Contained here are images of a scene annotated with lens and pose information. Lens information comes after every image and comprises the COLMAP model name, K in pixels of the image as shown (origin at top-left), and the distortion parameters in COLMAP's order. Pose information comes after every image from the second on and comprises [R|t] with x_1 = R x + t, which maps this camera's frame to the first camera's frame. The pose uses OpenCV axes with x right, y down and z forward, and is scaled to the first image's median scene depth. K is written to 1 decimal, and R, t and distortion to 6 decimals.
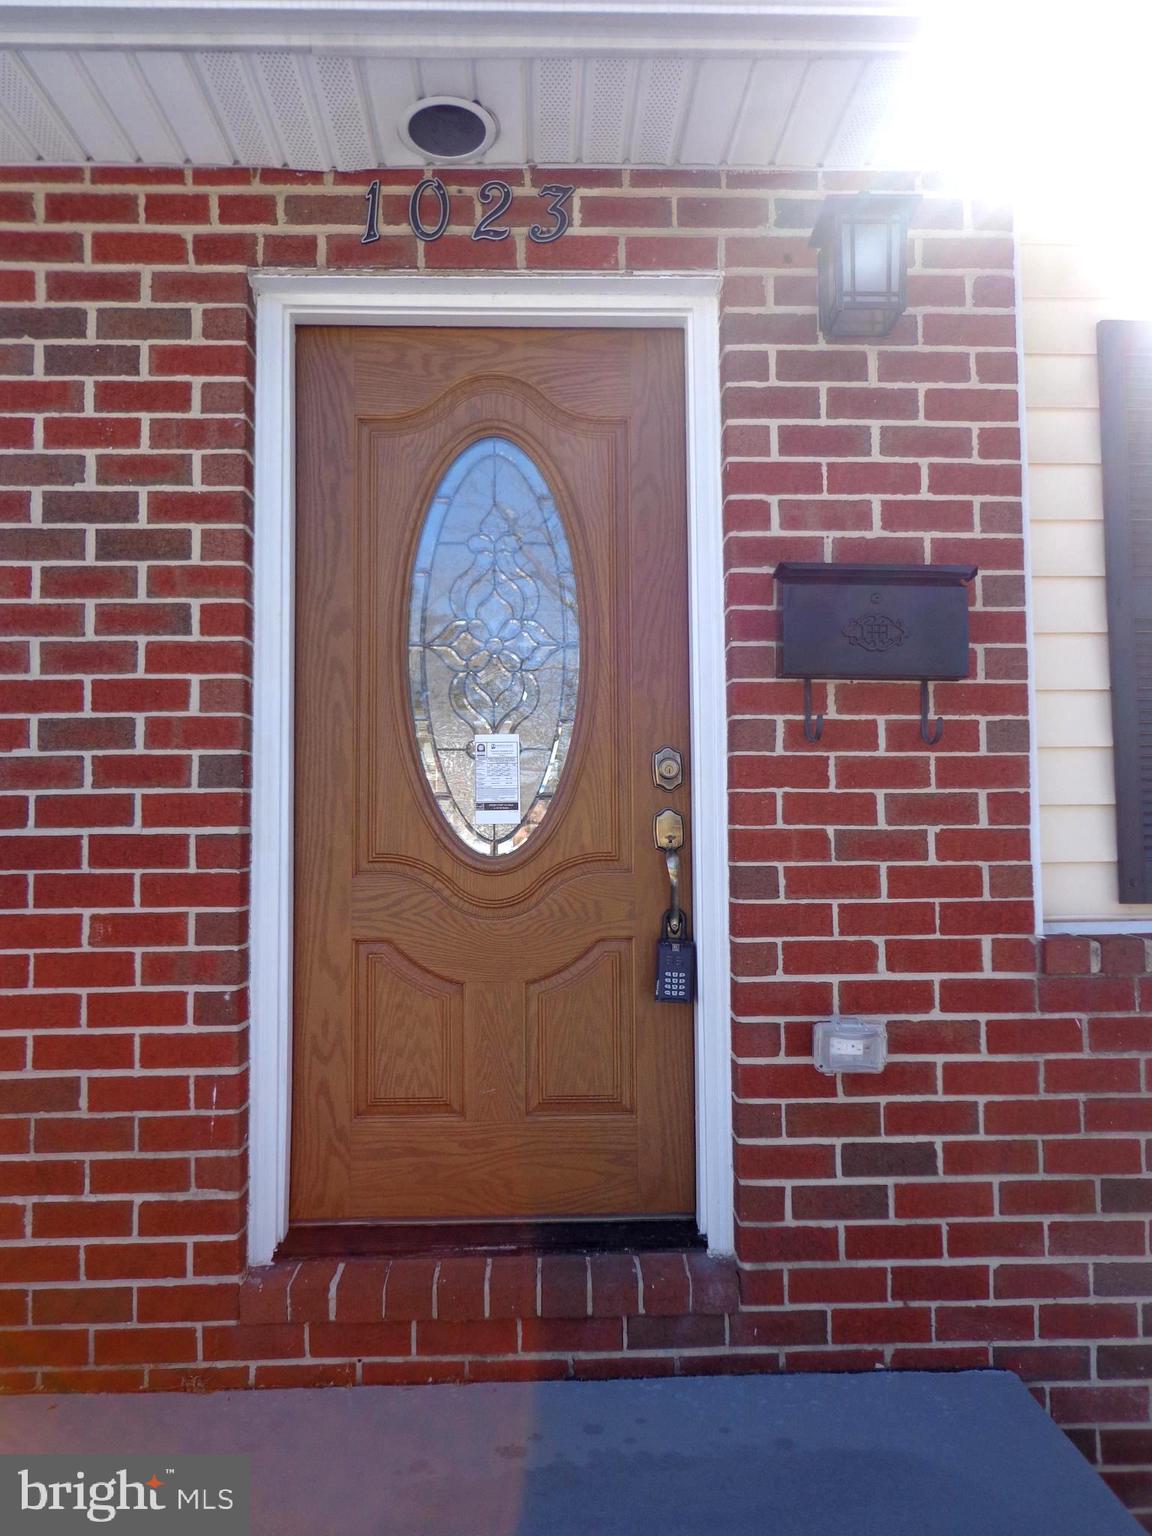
lens RADIAL K [[1140.8, 0, 578.7], [0, 1140.8, 775.2], [0, 0, 1]] dist [0.002248, 0.008522]
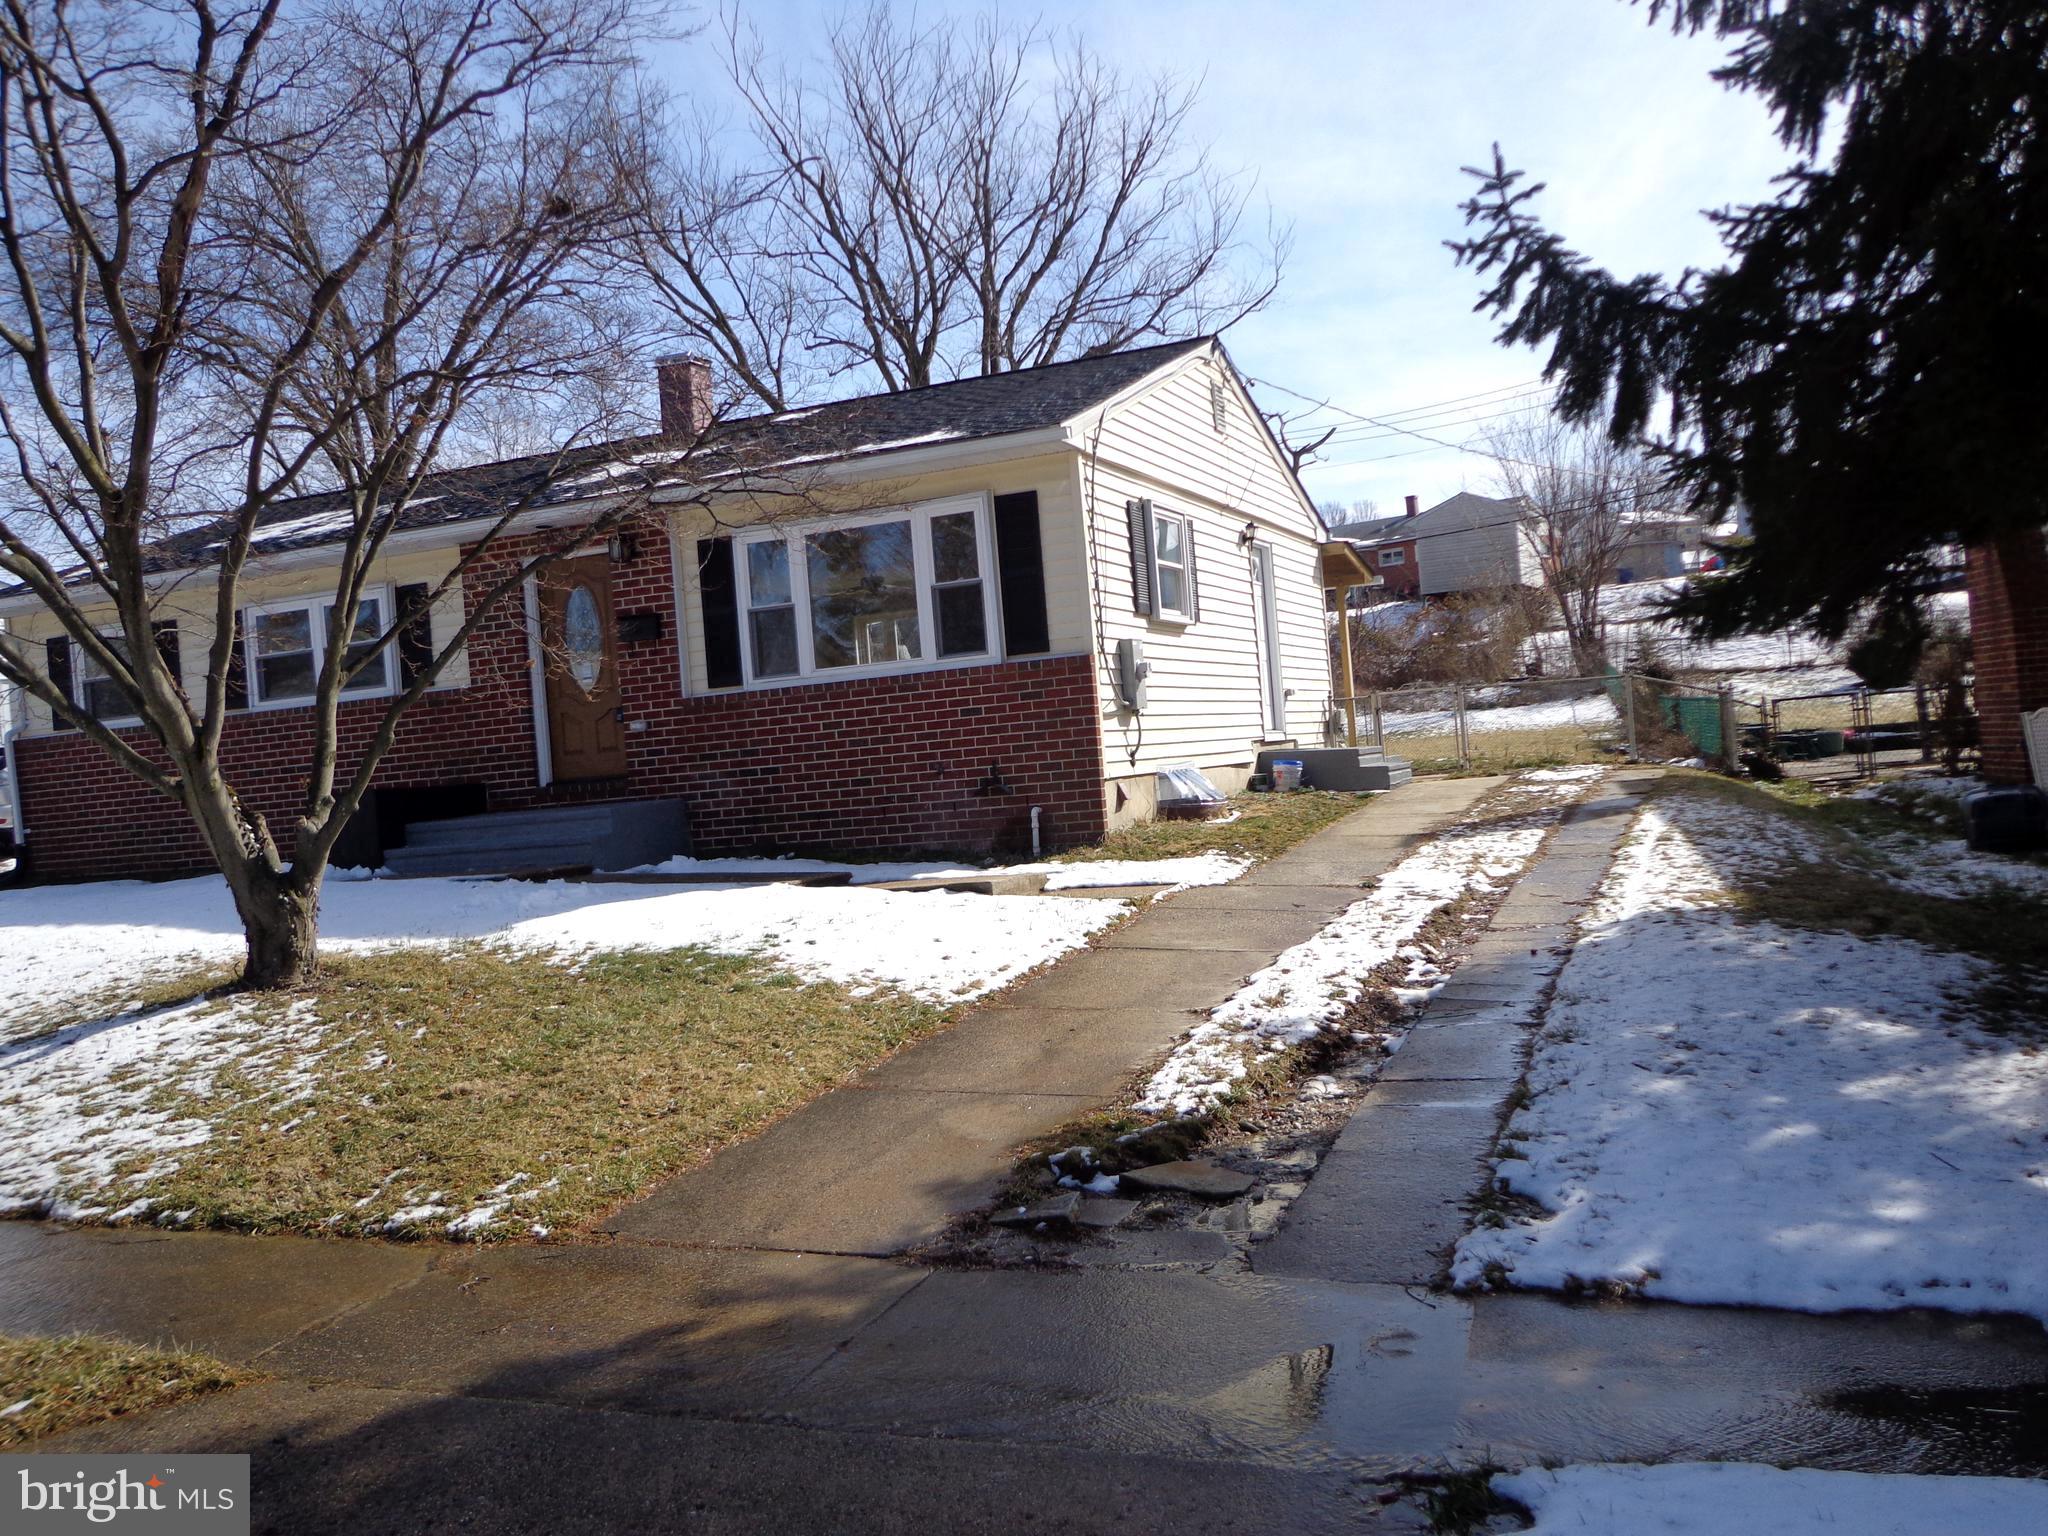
lens RADIAL K [[1787.4, 0, 1018.0], [0, 1787.4, 769.3], [0, 0, 1]] dist [-0.011635, -0.000793]
pose [[0.907076, -0.061588, -0.416438, 4.276117], [0.093056, 0.994103, 0.055673, 0.152436], [0.410554, -0.089252, 0.907458, -4.511218]]
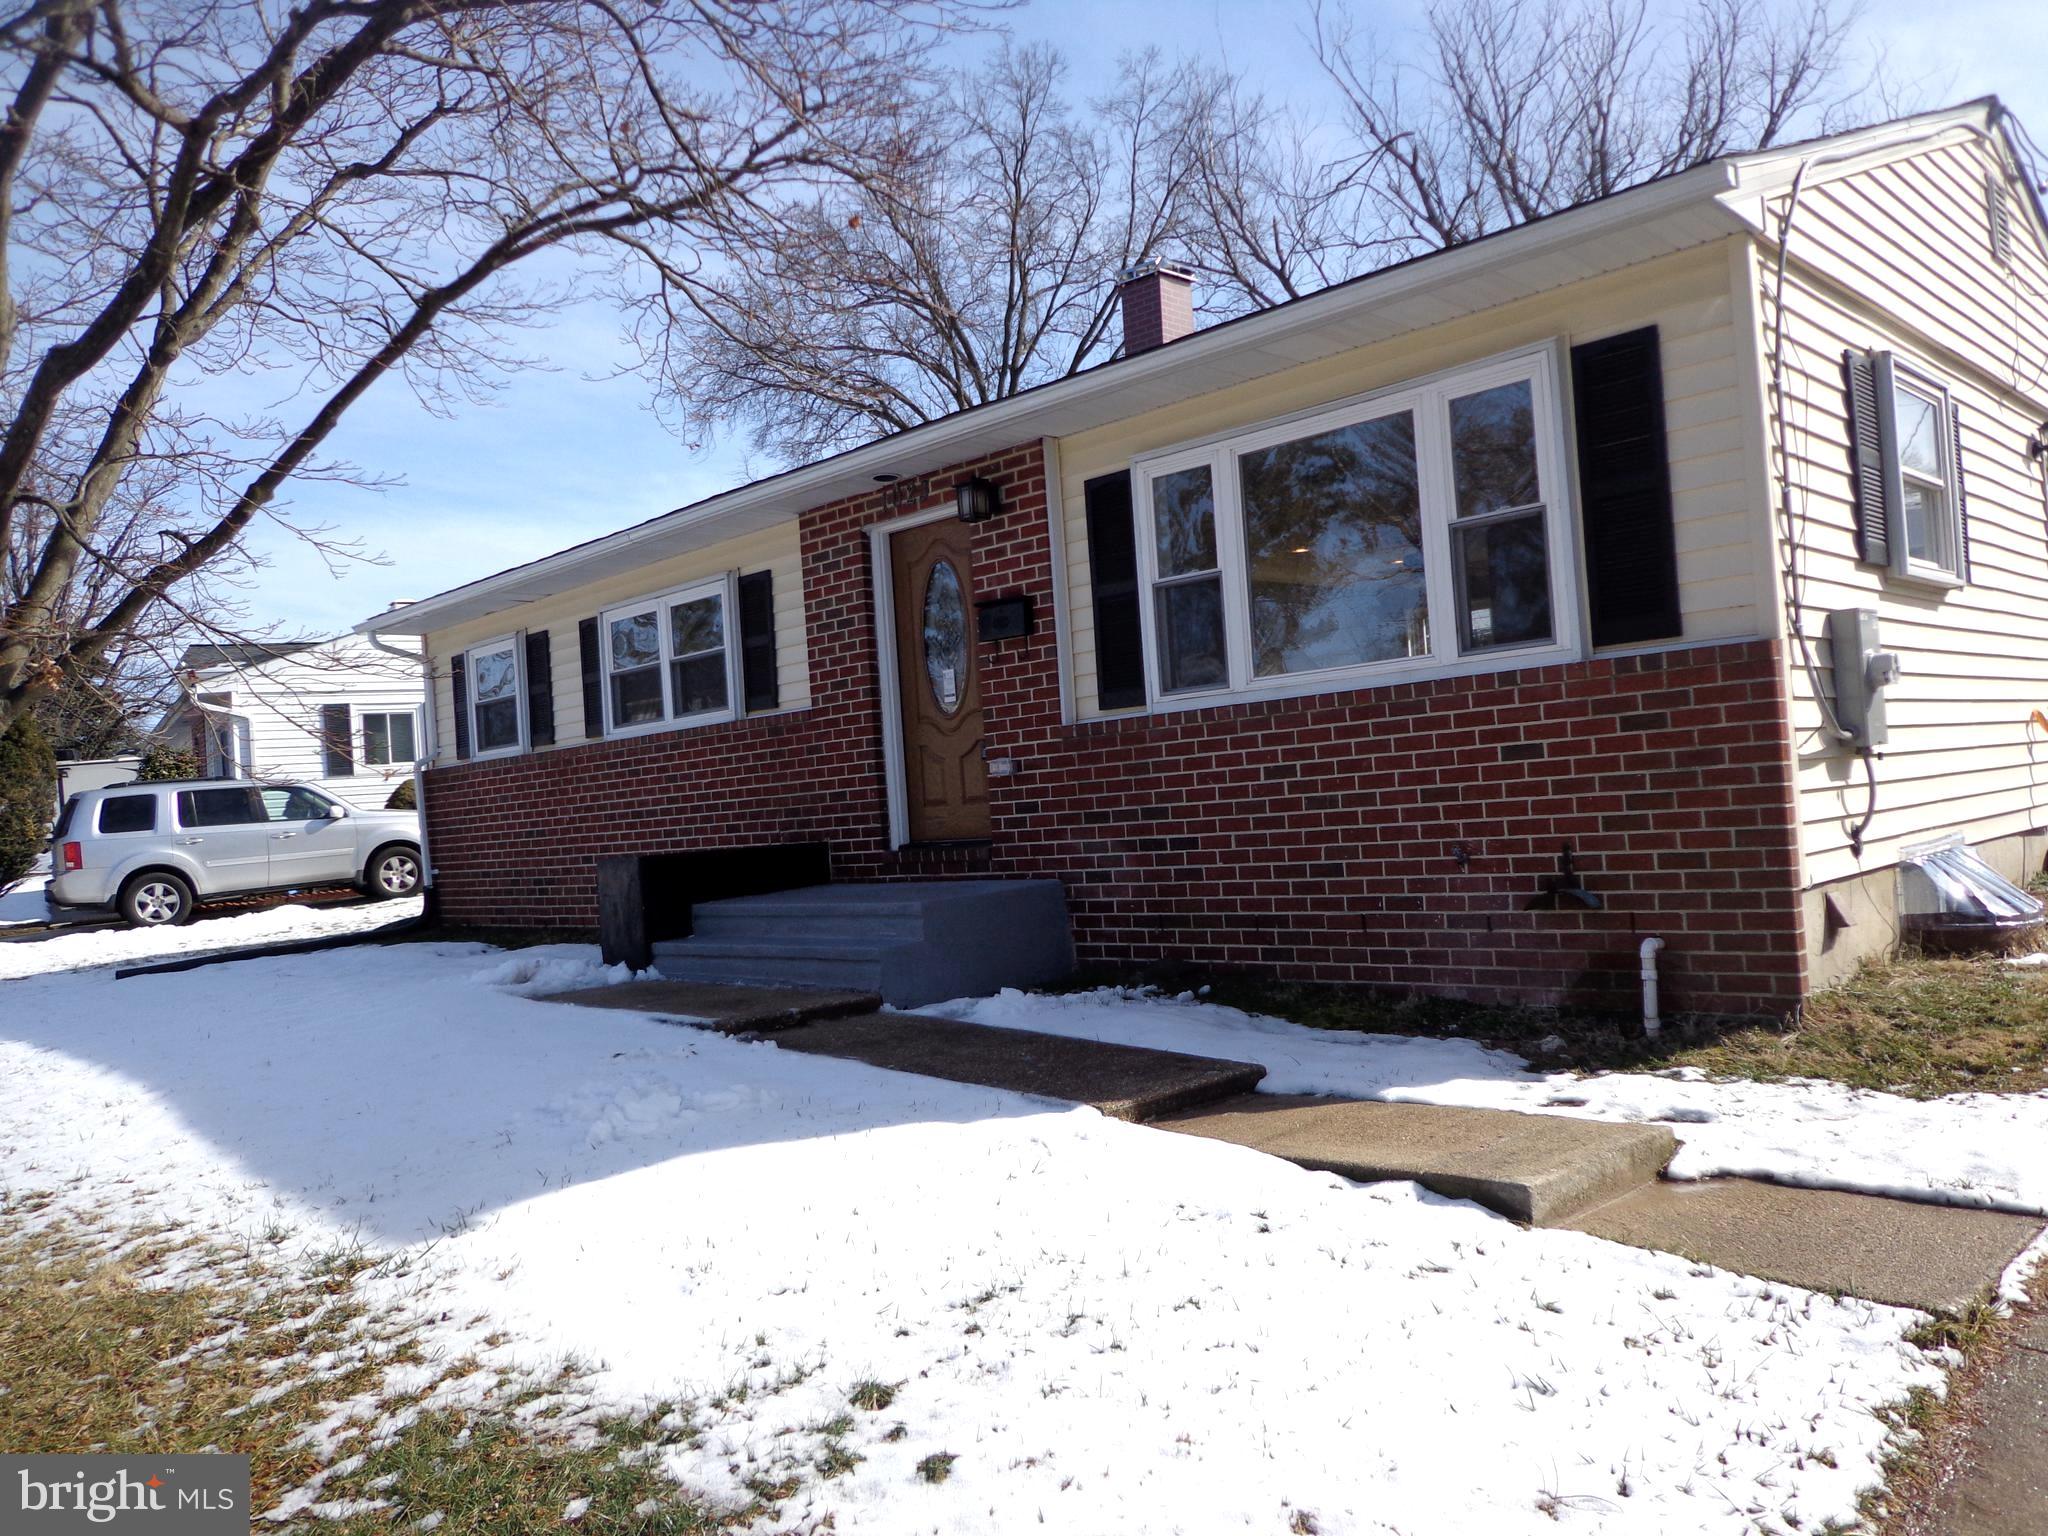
lens RADIAL K [[1521.0, 0, 1013.7], [0, 1521.0, 771.5], [0, 0, 1]] dist [0.002248, 0.008522]
pose [[0.681171, -0.053197, -0.730189, 2.992122], [0.100792, 0.994674, 0.021561, 0.163450], [0.725153, -0.088283, 0.682905, -1.581822]]
